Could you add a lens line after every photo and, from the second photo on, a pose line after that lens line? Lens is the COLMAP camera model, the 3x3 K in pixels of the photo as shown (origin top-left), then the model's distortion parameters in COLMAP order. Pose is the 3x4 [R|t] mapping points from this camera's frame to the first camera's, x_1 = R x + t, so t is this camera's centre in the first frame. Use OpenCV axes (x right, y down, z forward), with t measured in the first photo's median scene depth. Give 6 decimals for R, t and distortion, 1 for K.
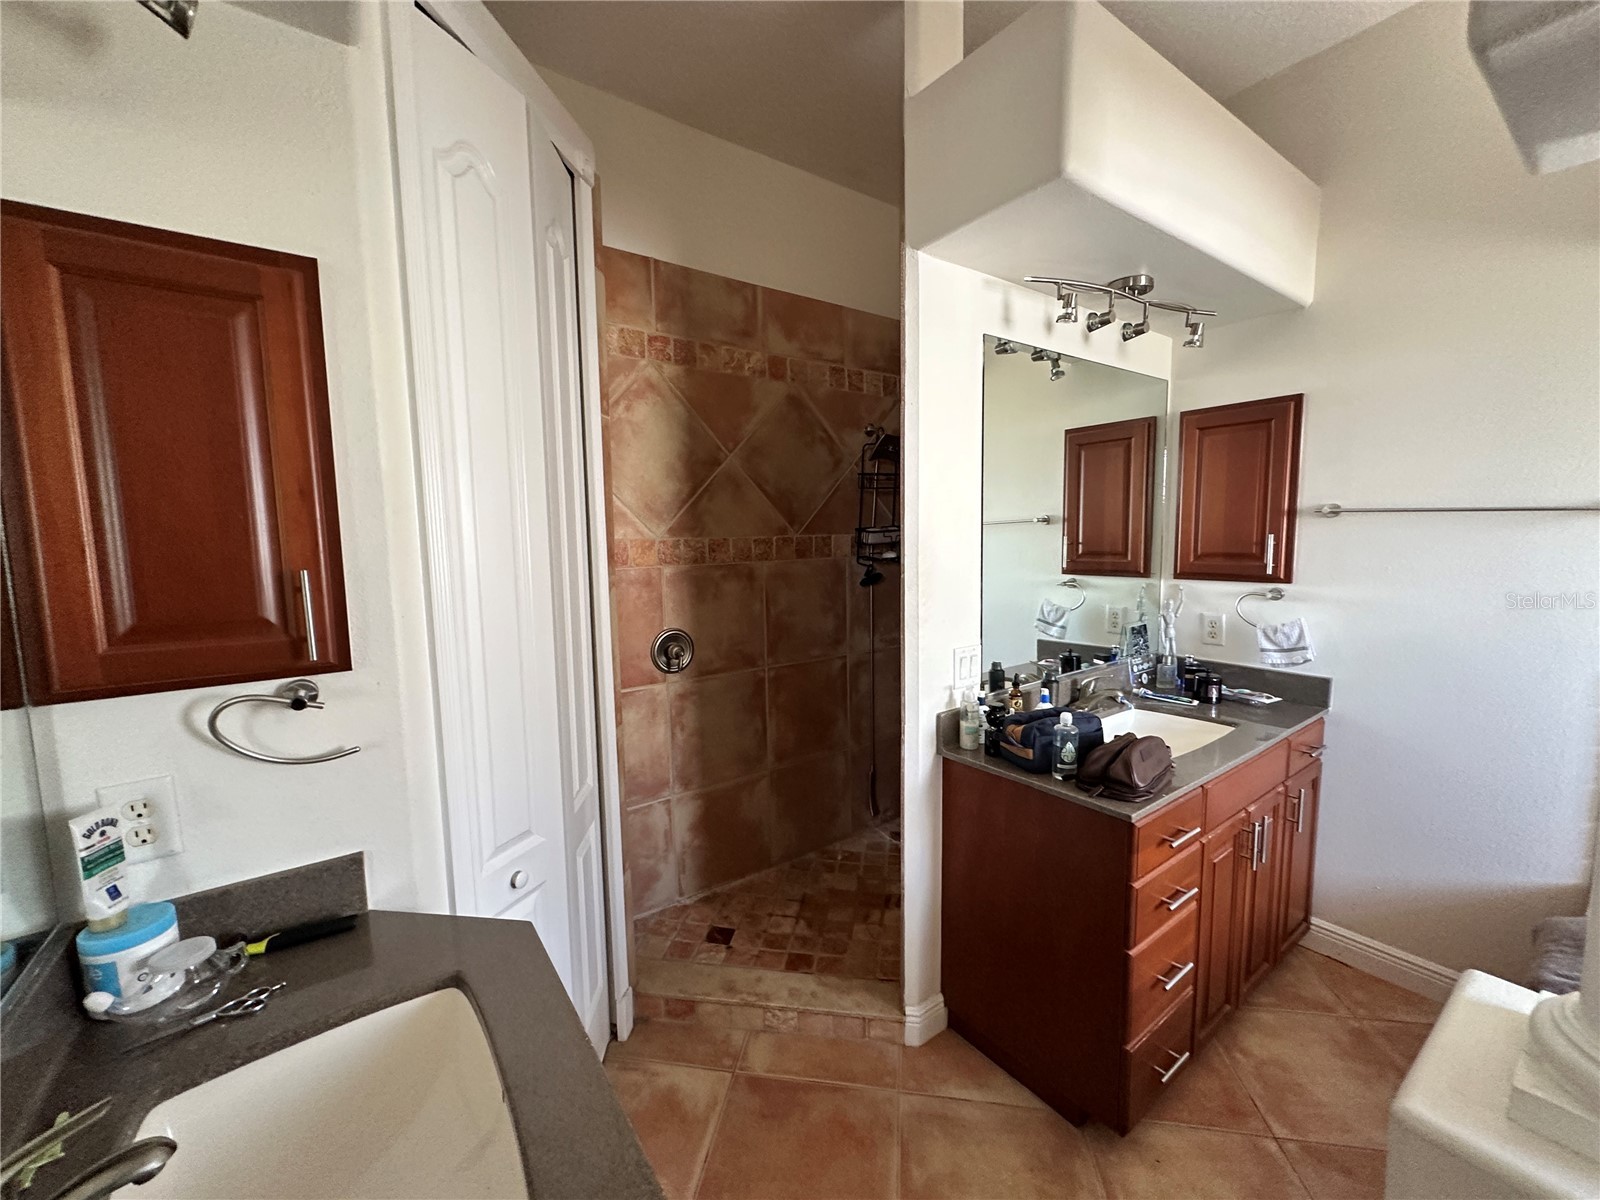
lens RADIAL K [[646.3, 0, 796.0], [0, 646.3, 598.3], [0, 0, 1]] dist [-0.002636, 0.000851]
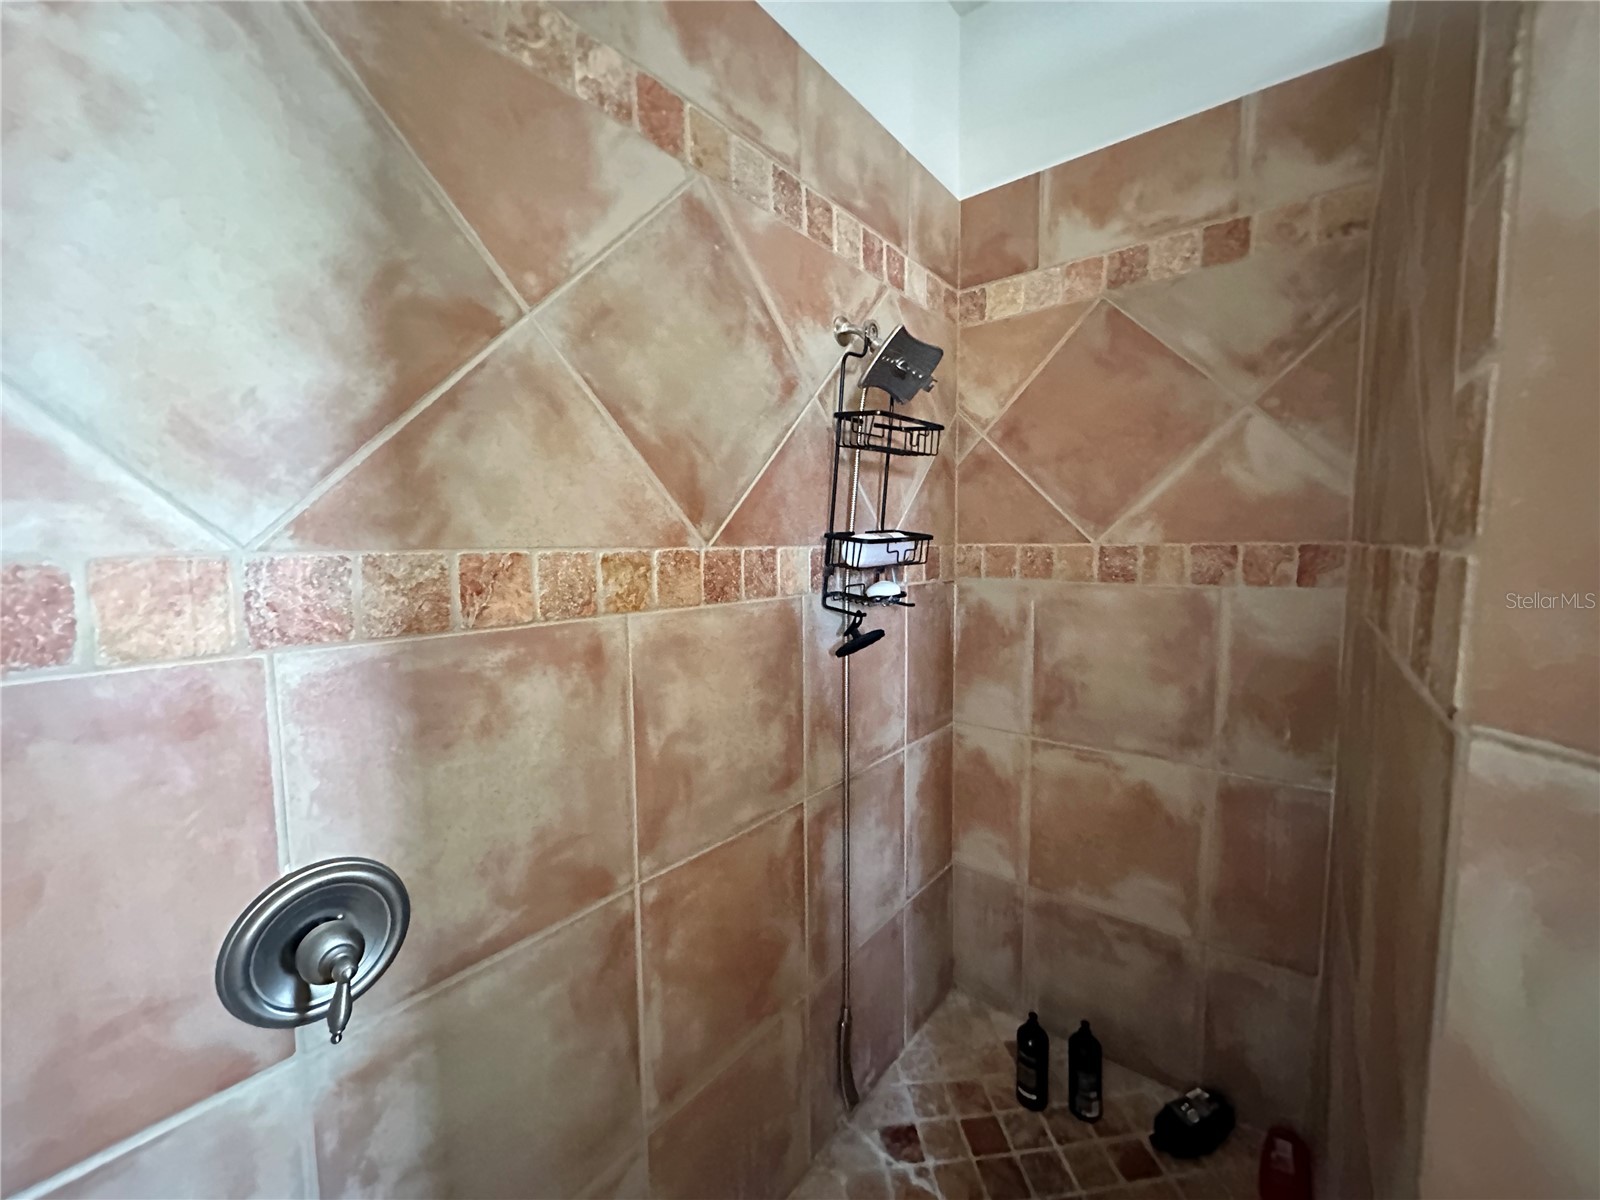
lens RADIAL K [[646.3, 0, 809.1], [0, 646.3, 596.7], [0, 0, 1]] dist [-0.002636, 0.000851]
pose [[0.956045, -0.011056, 0.293012, -0.066408], [0.017420, 0.999665, -0.019119, -0.064396], [-0.292702, 0.023383, 0.955918, 0.665202]]
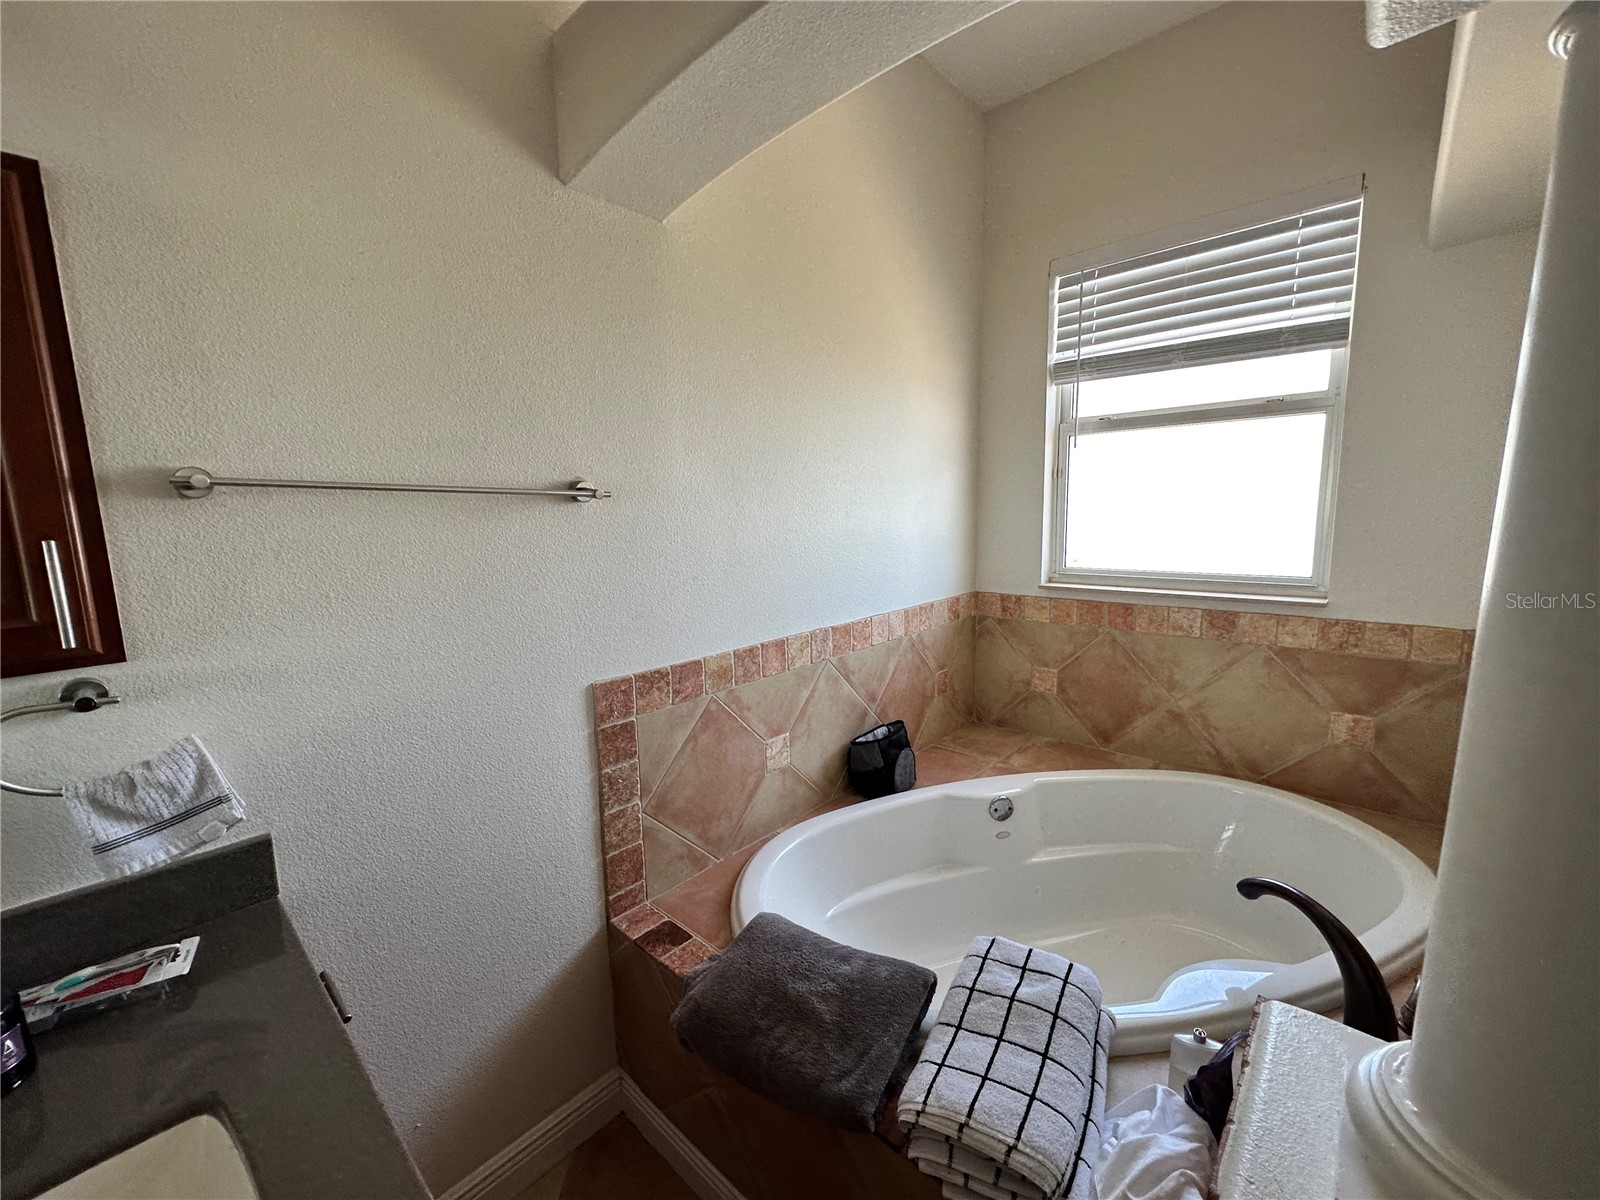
lens RADIAL K [[646.3, 0, 796.3], [0, 646.3, 603.1], [0, 0, 1]] dist [-0.002636, 0.000851]
pose [[-0.210010, -0.123841, 0.969824, 0.259977], [0.122865, 0.980739, 0.151840, -0.060375], [-0.969948, 0.151046, -0.190749, 0.590395]]
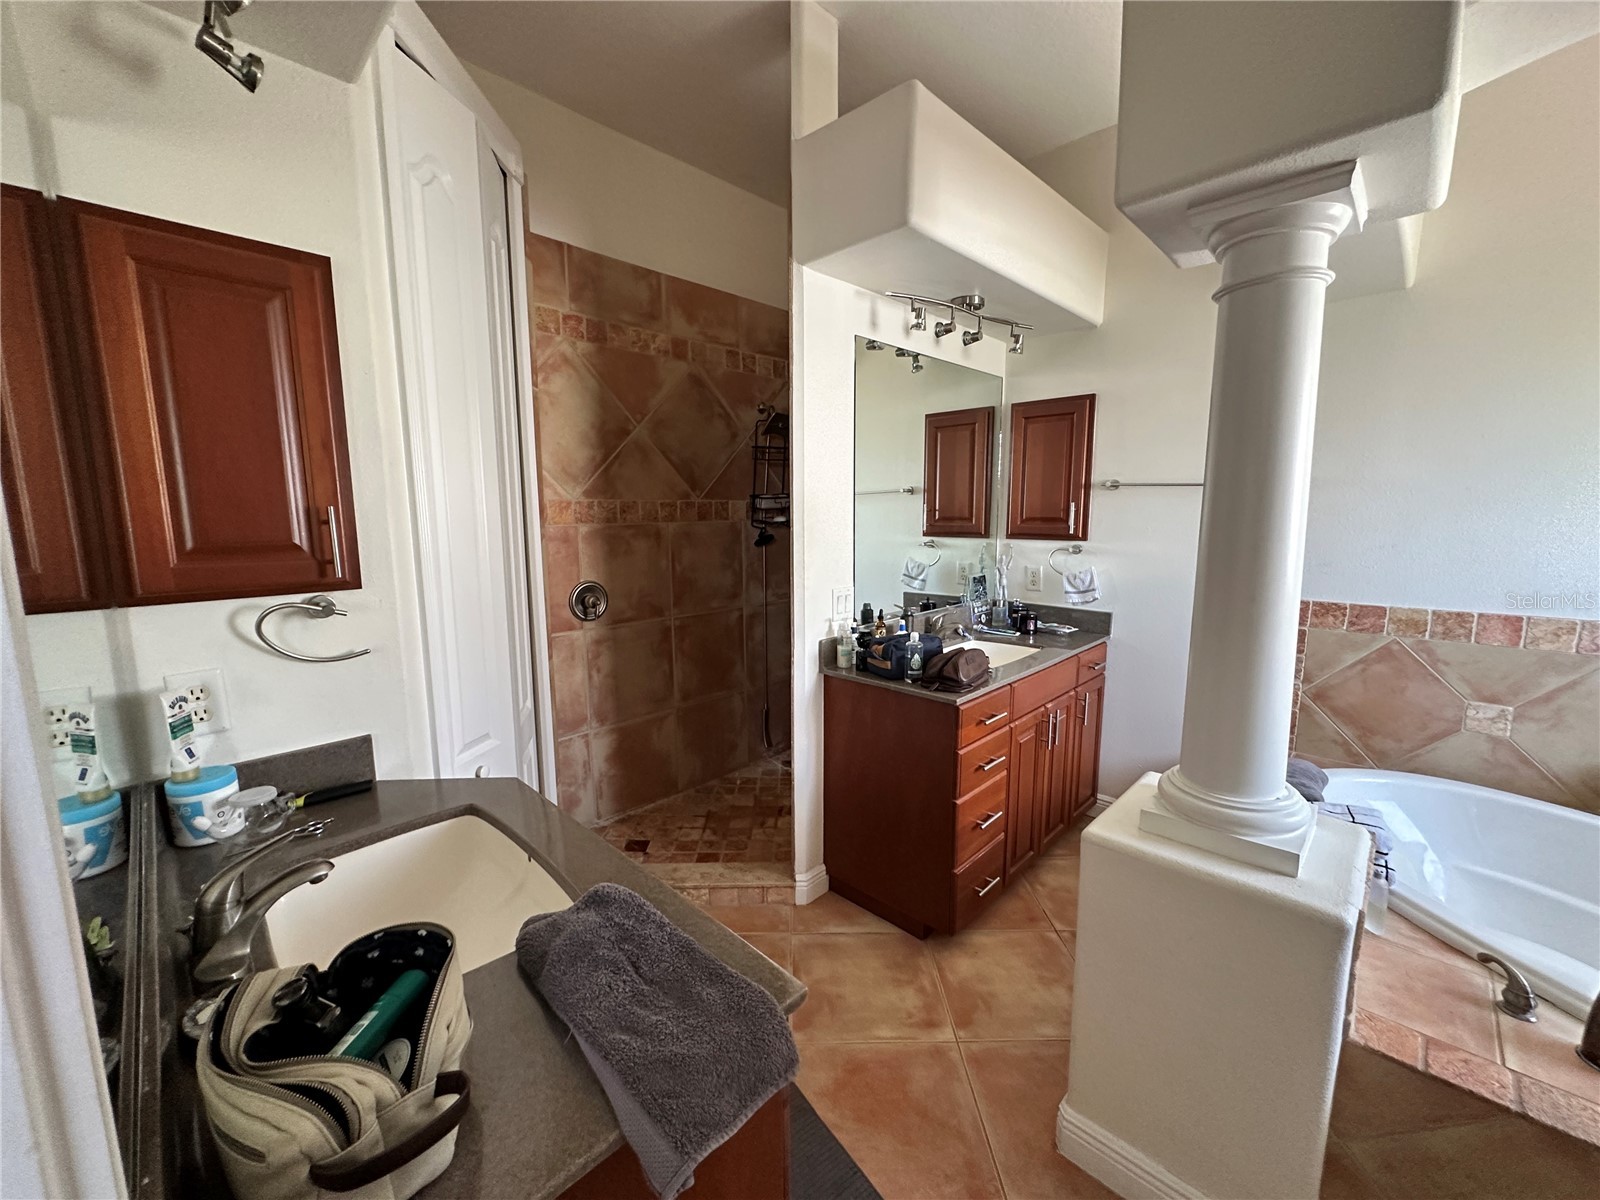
lens RADIAL K [[646.3, 0, 795.1], [0, 646.3, 599.0], [0, 0, 1]] dist [-0.002636, 0.000851]
pose [[0.985397, -0.010977, 0.169915, -0.029509], [0.004516, 0.999254, 0.038366, 0.037118], [-0.170210, -0.037039, 0.984712, -0.164352]]
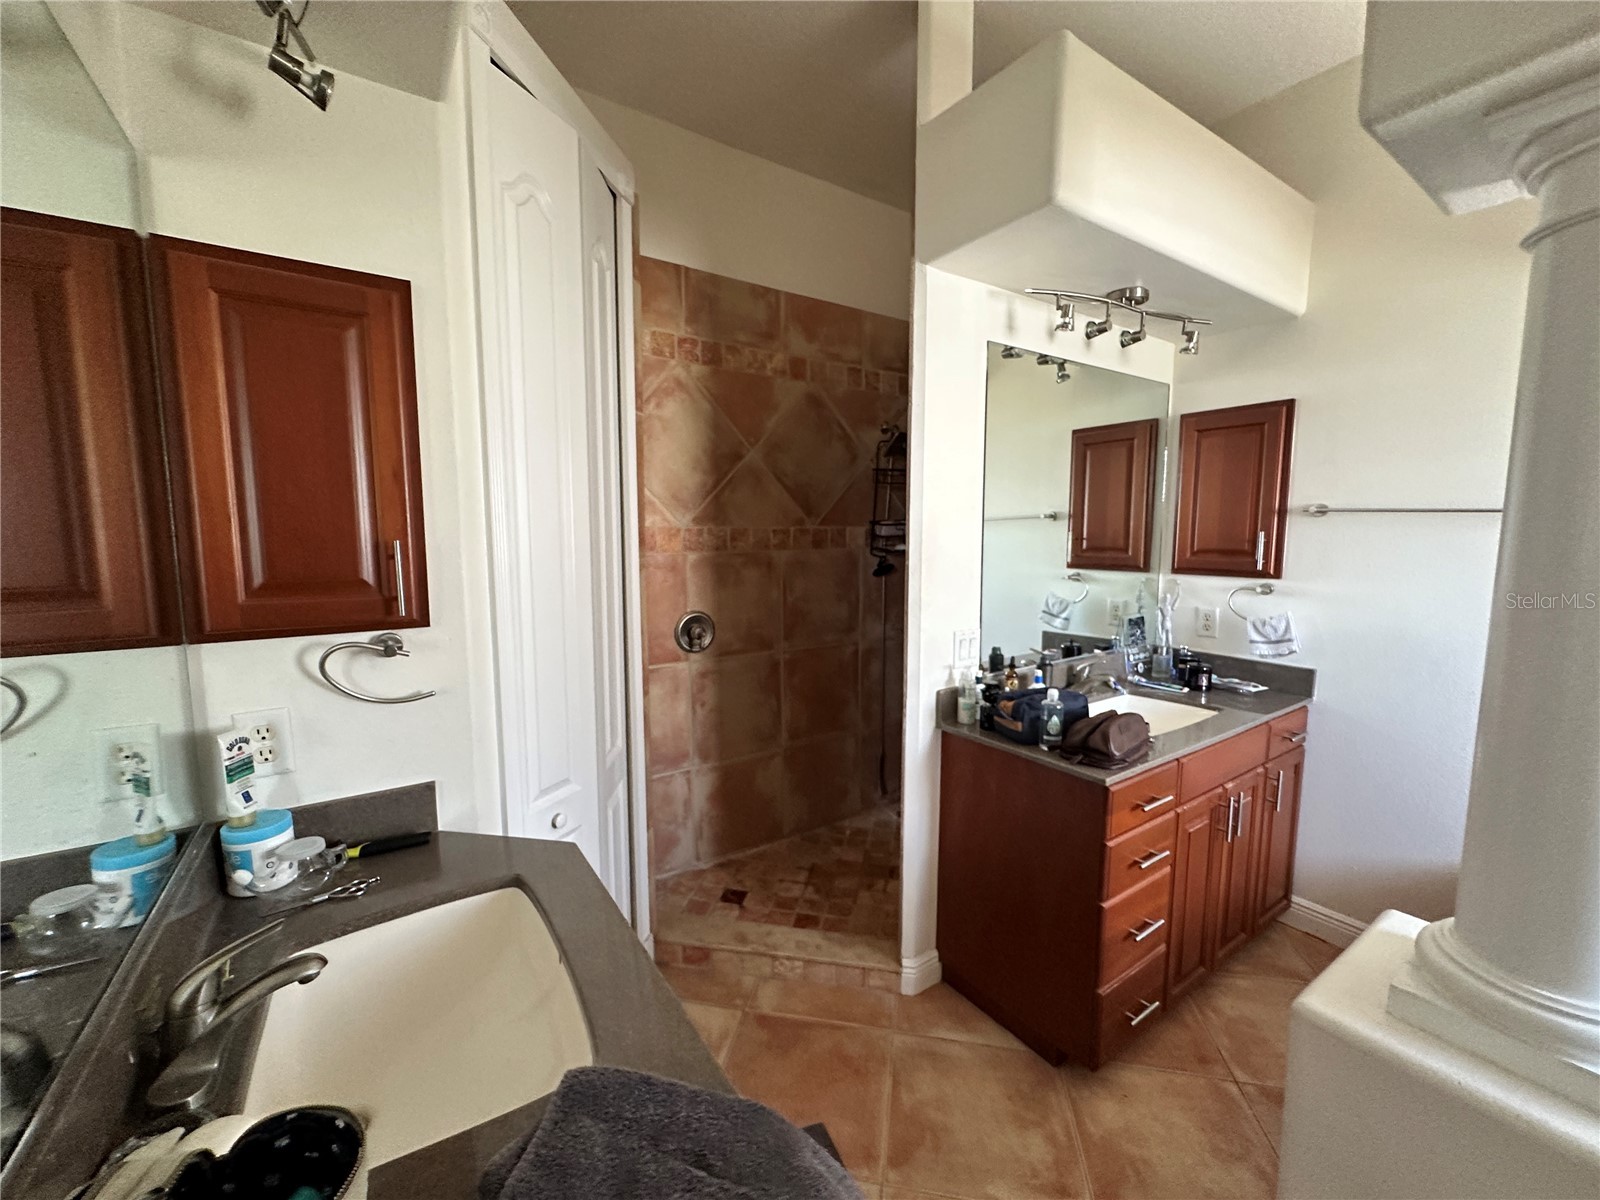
lens RADIAL K [[646.3, 0, 794.7], [0, 646.3, 598.5], [0, 0, 1]] dist [-0.002636, 0.000851]
pose [[0.999256, 0.020419, -0.032727, 0.008756], [-0.020227, 0.999776, 0.006196, 0.016436], [0.032846, -0.005530, 0.999445, -0.070429]]
